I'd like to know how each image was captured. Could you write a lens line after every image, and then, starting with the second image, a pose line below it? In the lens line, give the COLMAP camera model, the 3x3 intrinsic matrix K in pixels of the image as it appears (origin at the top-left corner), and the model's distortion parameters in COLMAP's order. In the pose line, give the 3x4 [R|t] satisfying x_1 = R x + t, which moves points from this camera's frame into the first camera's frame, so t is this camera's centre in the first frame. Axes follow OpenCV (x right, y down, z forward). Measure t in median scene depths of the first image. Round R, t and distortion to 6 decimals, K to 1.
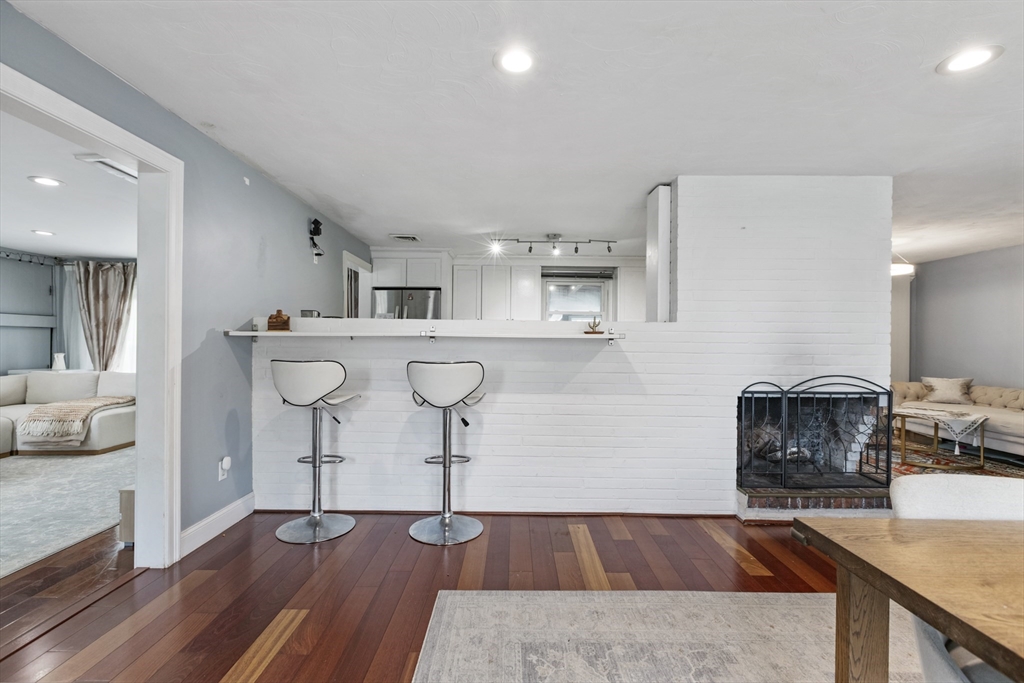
lens RADIAL K [[456.6, 0, 505.3], [0, 456.6, 343.0], [0, 0, 1]] dist [0.001852, -0.000581]
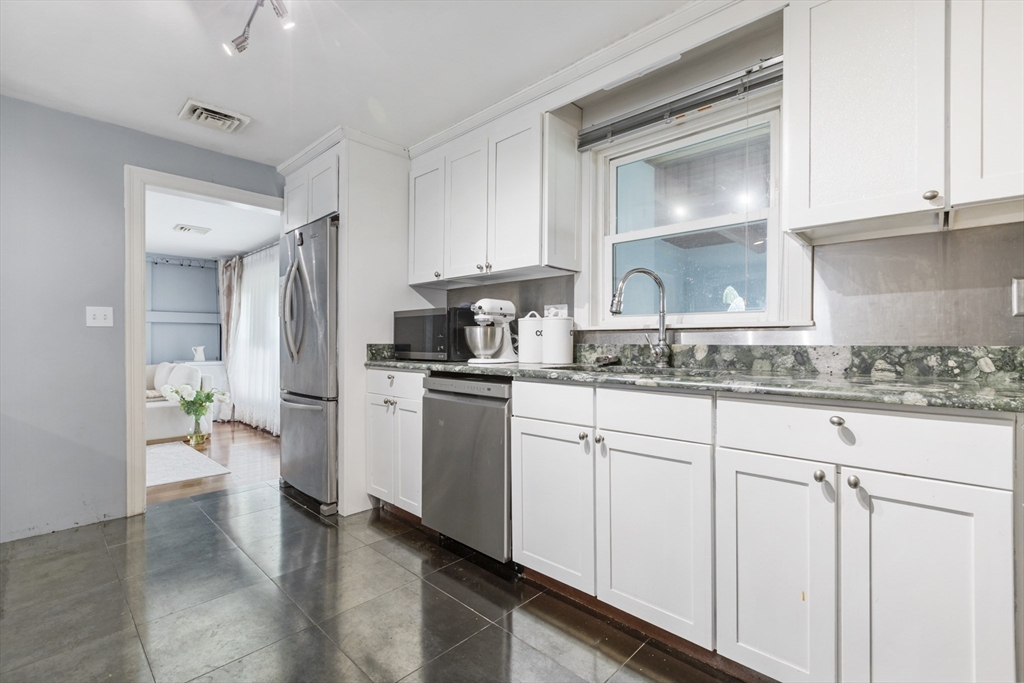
lens RADIAL K [[456.6, 0, 506.9], [0, 456.6, 341.4], [0, 0, 1]] dist [0.001852, -0.000581]
pose [[0.728472, -0.007944, -0.685030, 0.607906], [0.005557, 0.999968, -0.005686, 0.041919], [0.685053, 0.000335, 0.728493, 1.402565]]
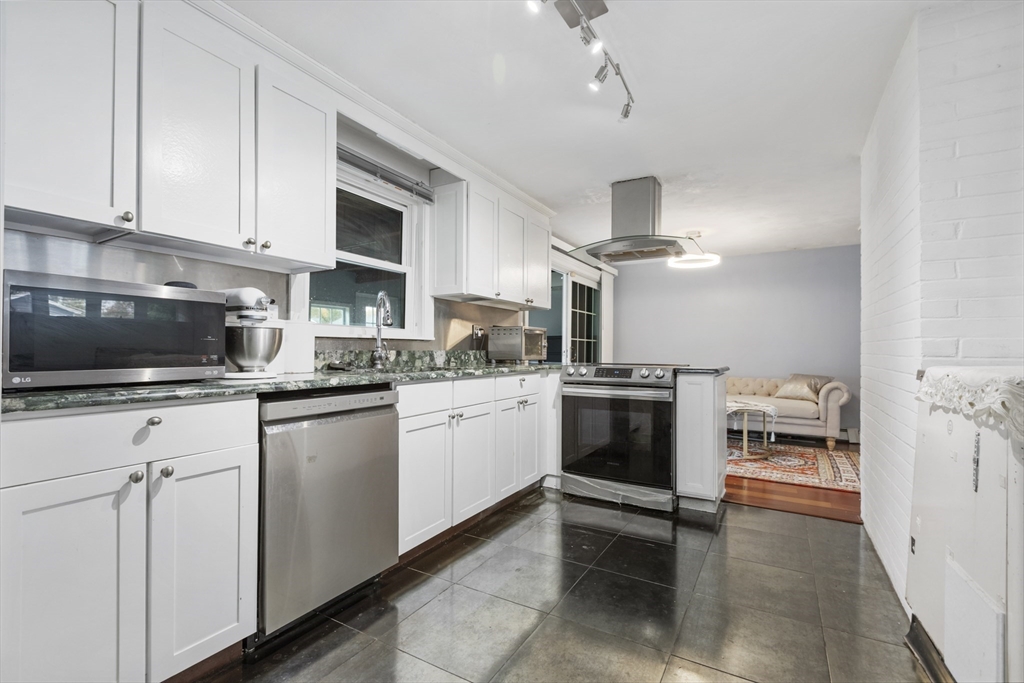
lens RADIAL K [[456.6, 0, 512.1], [0, 456.6, 345.5], [0, 0, 1]] dist [0.001852, -0.000581]
pose [[0.491044, 0.002738, 0.871130, -0.334232], [-0.003672, 0.999993, -0.001074, 0.033942], [-0.871127, -0.002672, 0.491051, 1.396927]]
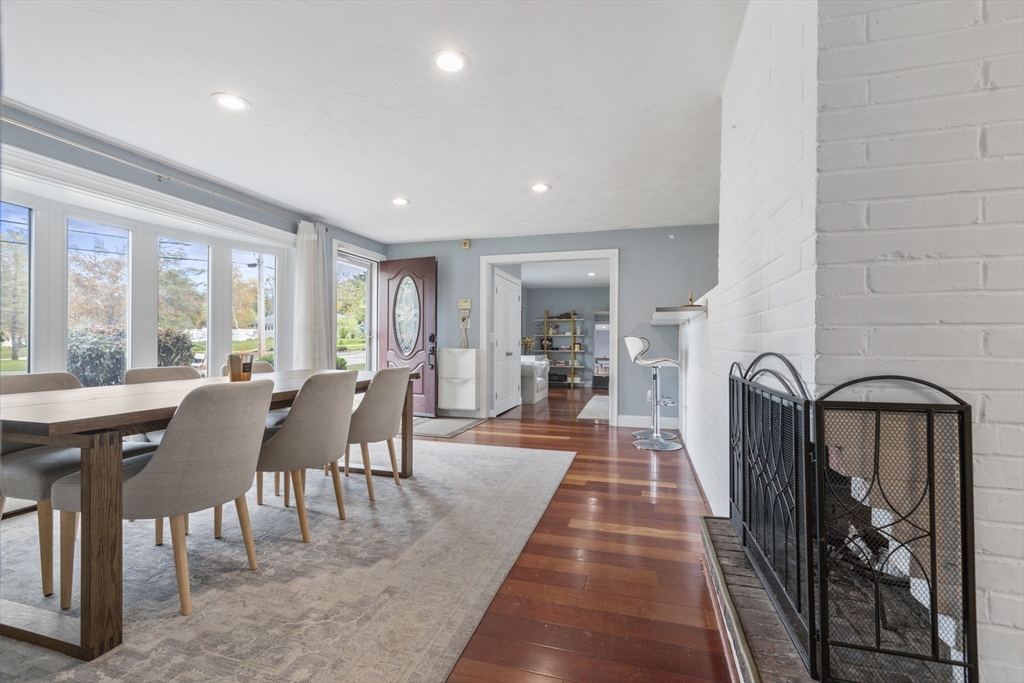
lens RADIAL K [[456.6, 0, 513.1], [0, 456.6, 339.2], [0, 0, 1]] dist [0.001852, -0.000581]
pose [[-0.262811, -0.015958, -0.964715, 1.248628], [-0.010101, 0.999854, -0.013788, 0.065362], [0.964795, 0.006121, -0.262933, 0.868095]]
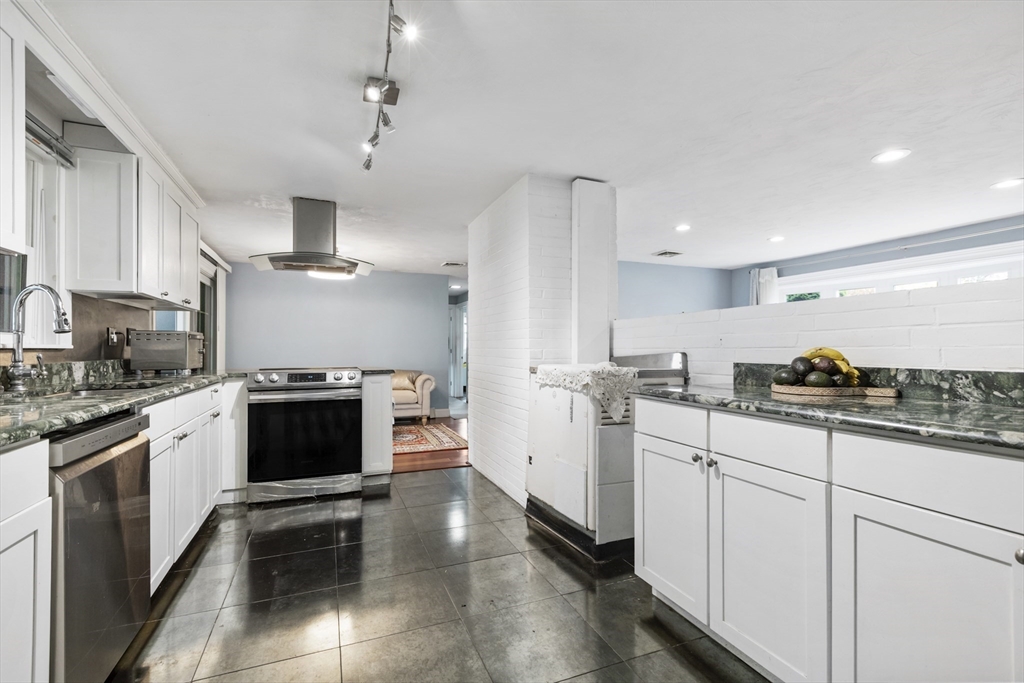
lens RADIAL K [[456.6, 0, 510.7], [0, 456.6, 344.4], [0, 0, 1]] dist [0.001852, -0.000581]
pose [[-0.392654, -0.000672, 0.919686, -0.538709], [-0.002609, 0.999997, -0.000383, 0.012297], [-0.919683, -0.002550, -0.392654, 1.680235]]
